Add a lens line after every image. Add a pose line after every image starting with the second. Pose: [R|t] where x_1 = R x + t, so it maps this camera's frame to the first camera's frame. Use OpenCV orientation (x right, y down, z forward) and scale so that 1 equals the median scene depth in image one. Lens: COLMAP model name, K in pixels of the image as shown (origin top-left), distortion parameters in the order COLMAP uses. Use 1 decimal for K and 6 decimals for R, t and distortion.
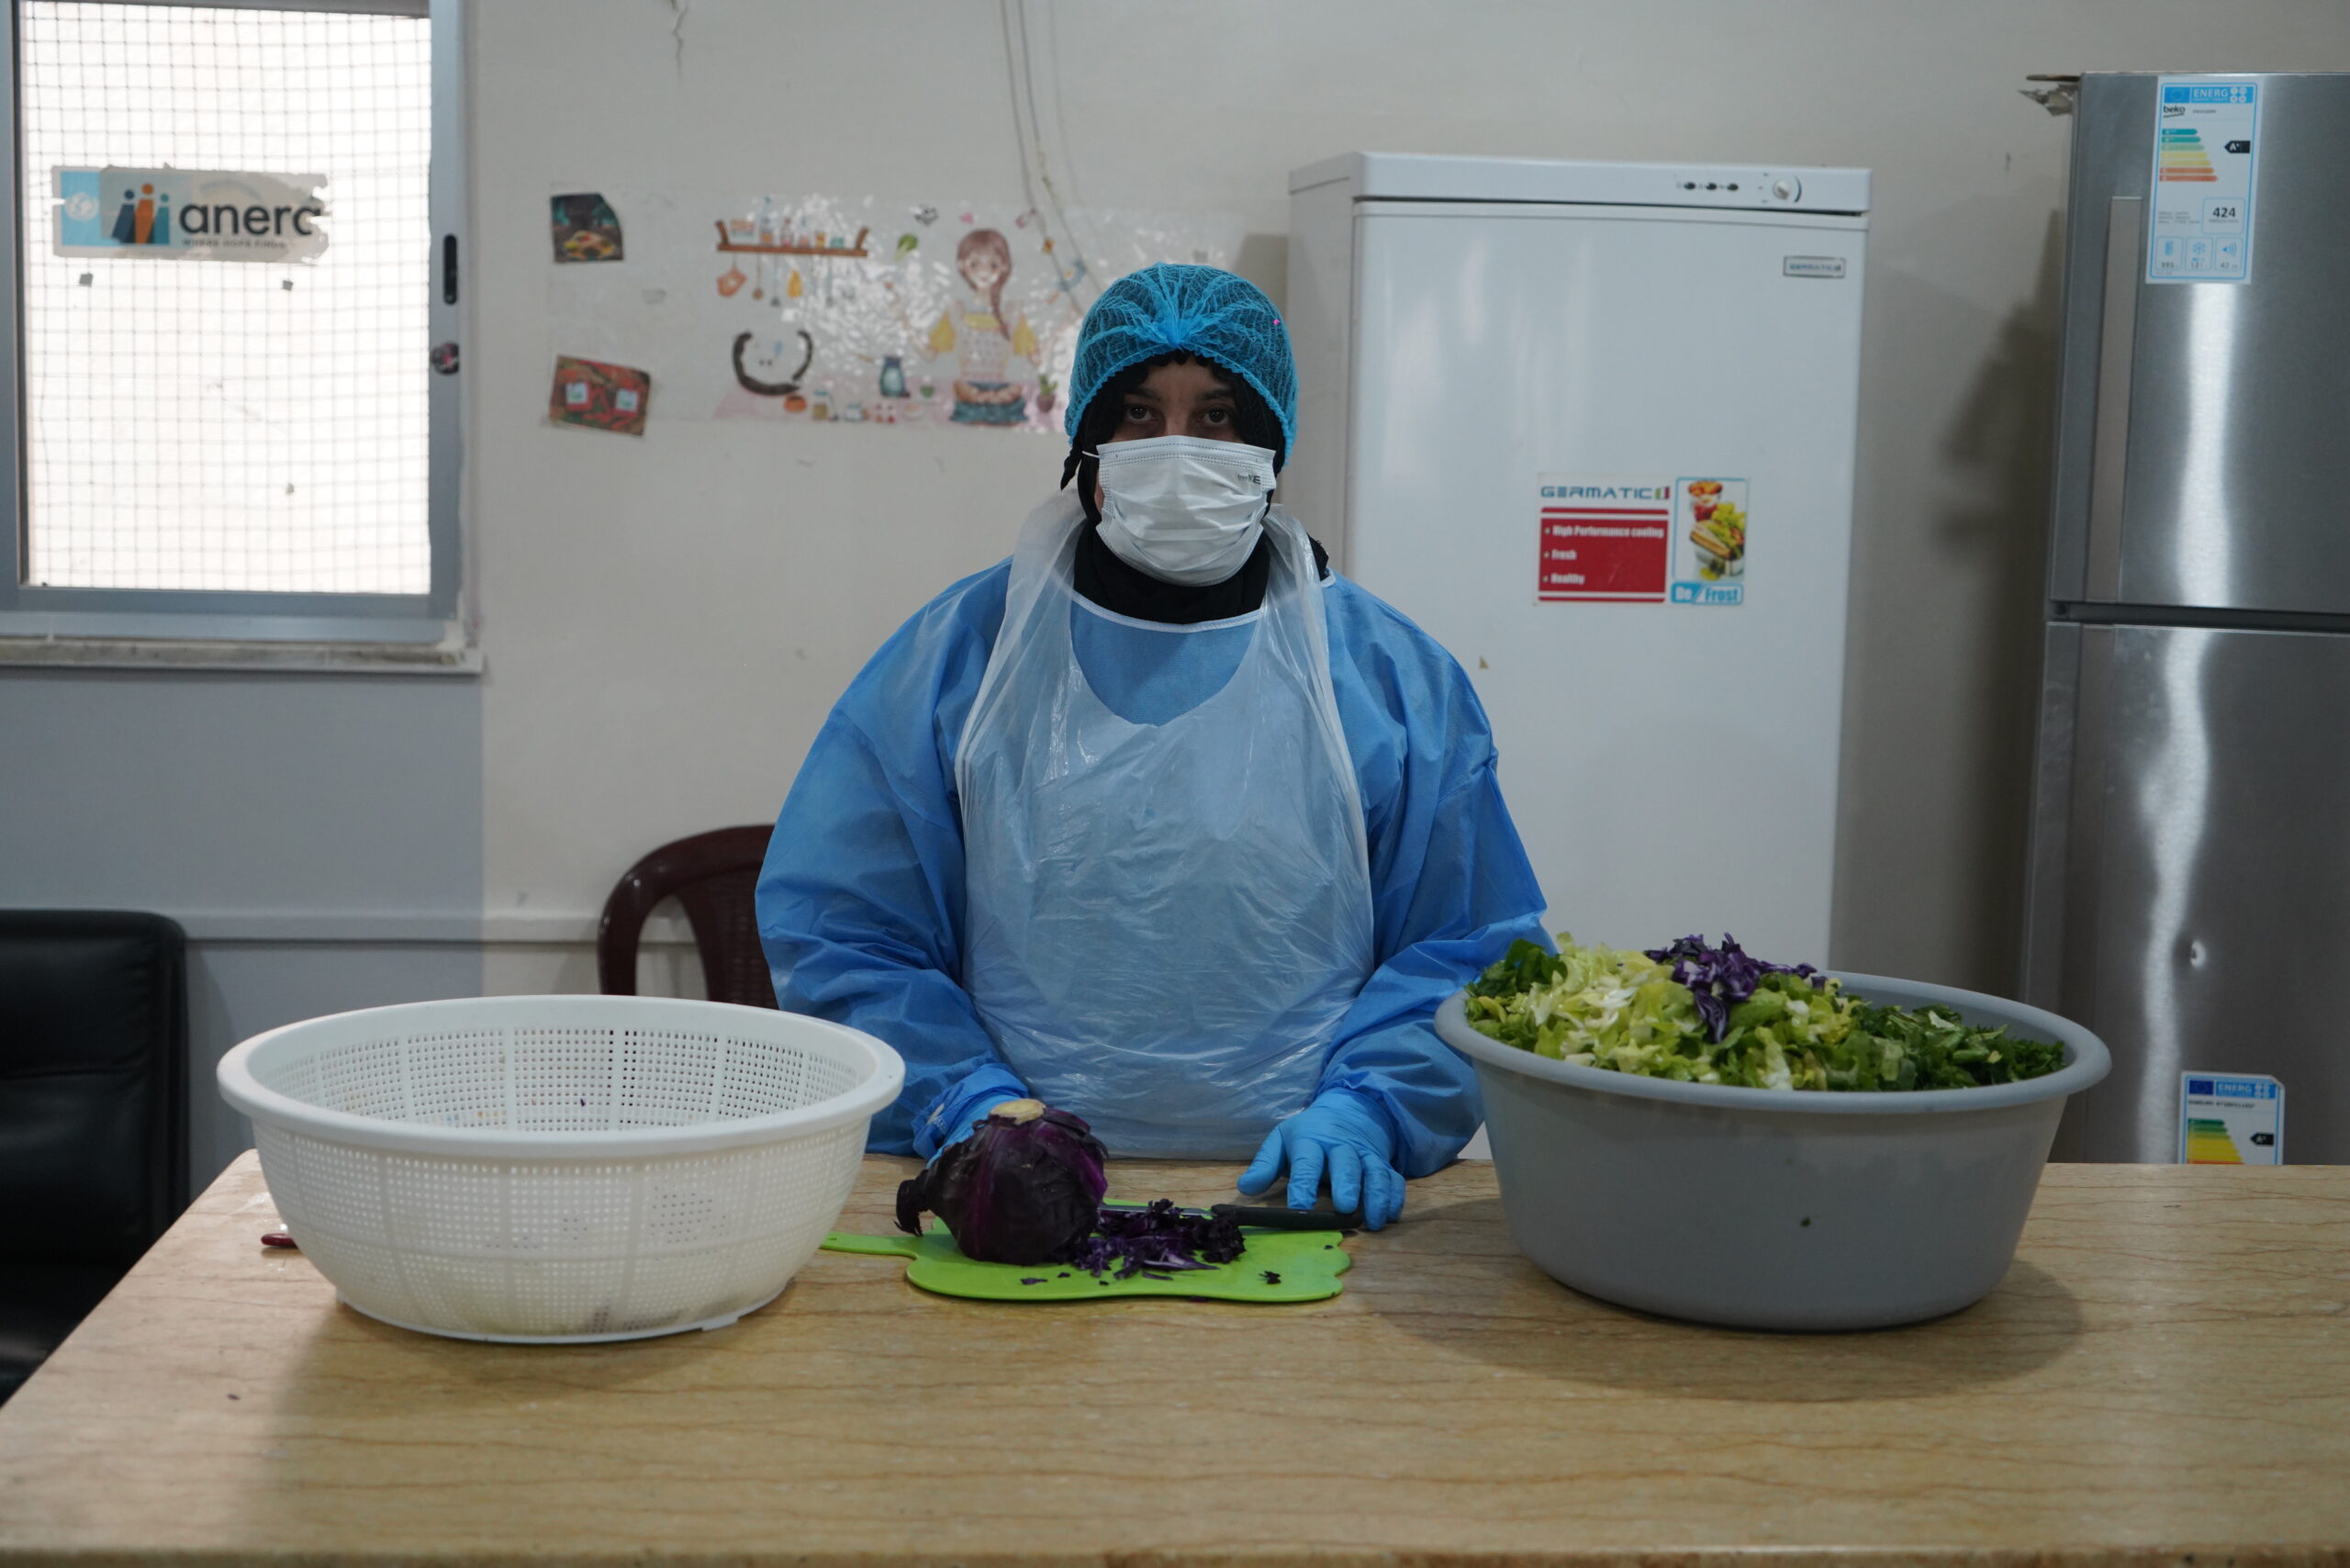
lens RADIAL K [[3087.8, 0, 1183.7], [0, 3087.8, 766.3], [0, 0, 1]] dist [-0.087356, 0.000000]
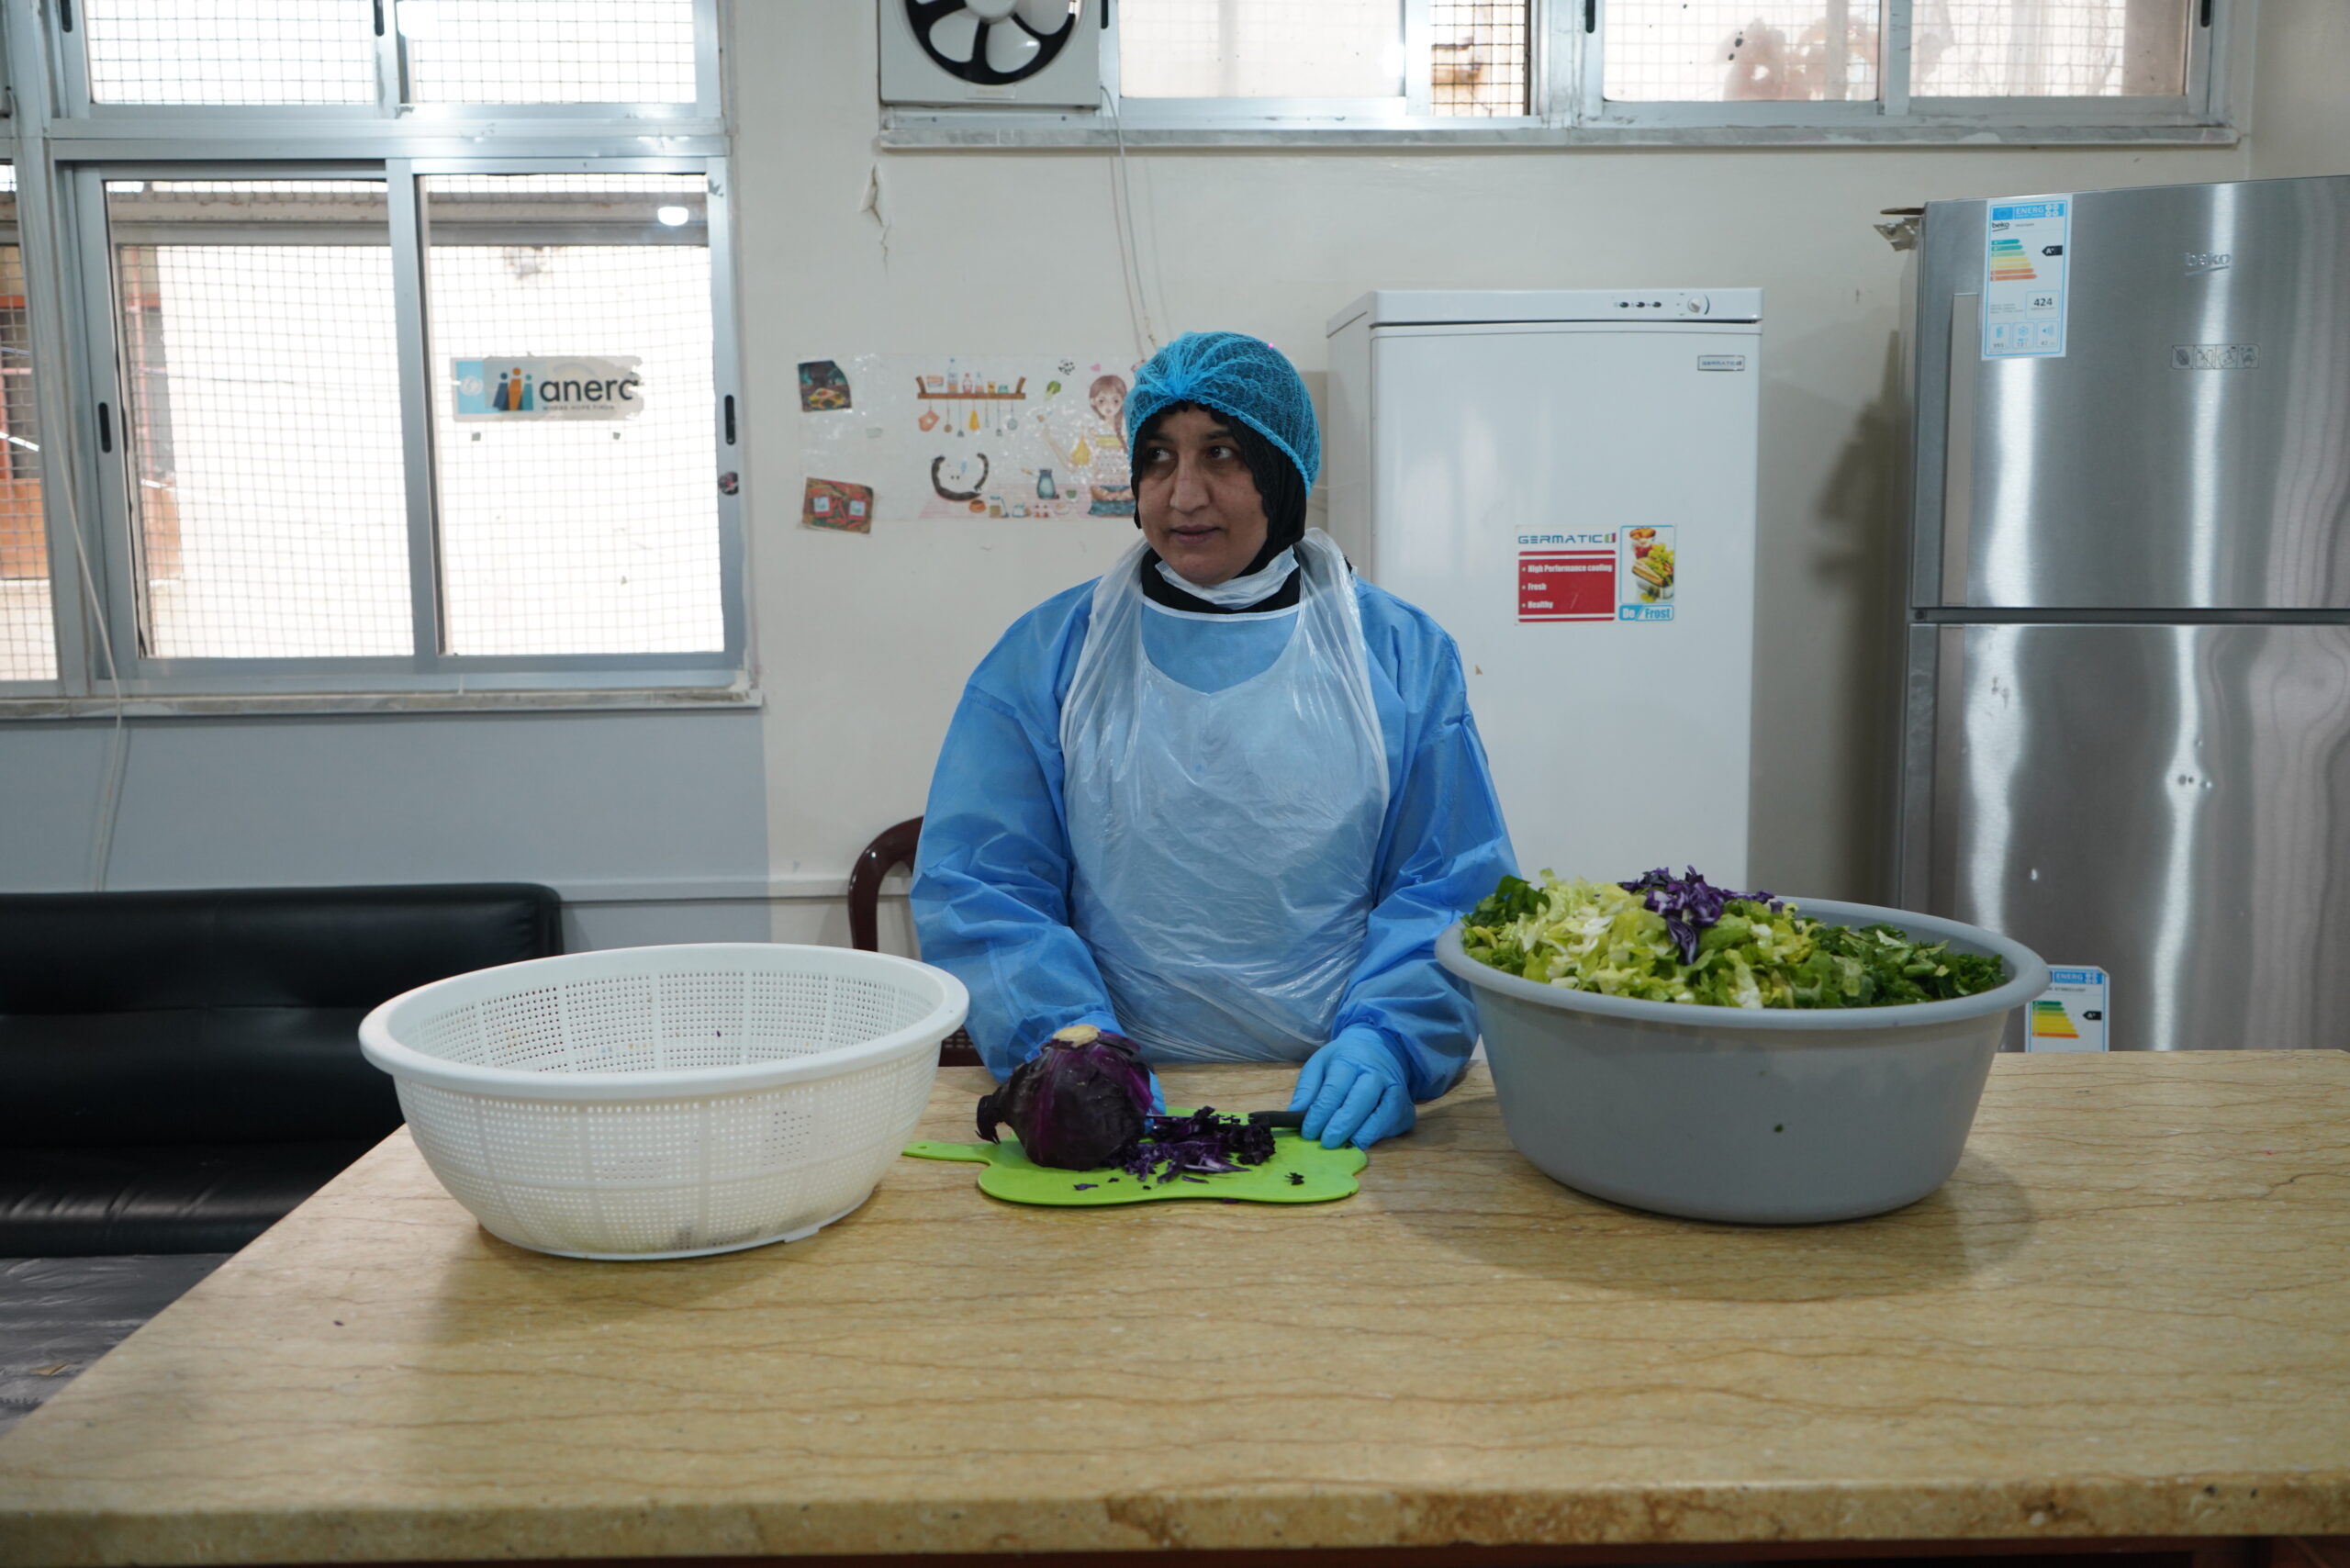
lens RADIAL K [[1917.9, 0, 1173.5], [0, 1917.9, 781.9], [0, 0, 1]] dist [-0.043632, 0.001007]
pose [[0.997302, -0.029825, -0.067077, 0.033672], [0.030018, 0.999548, 0.001865, 0.016033], [0.066991, -0.003873, 0.997746, 0.279688]]
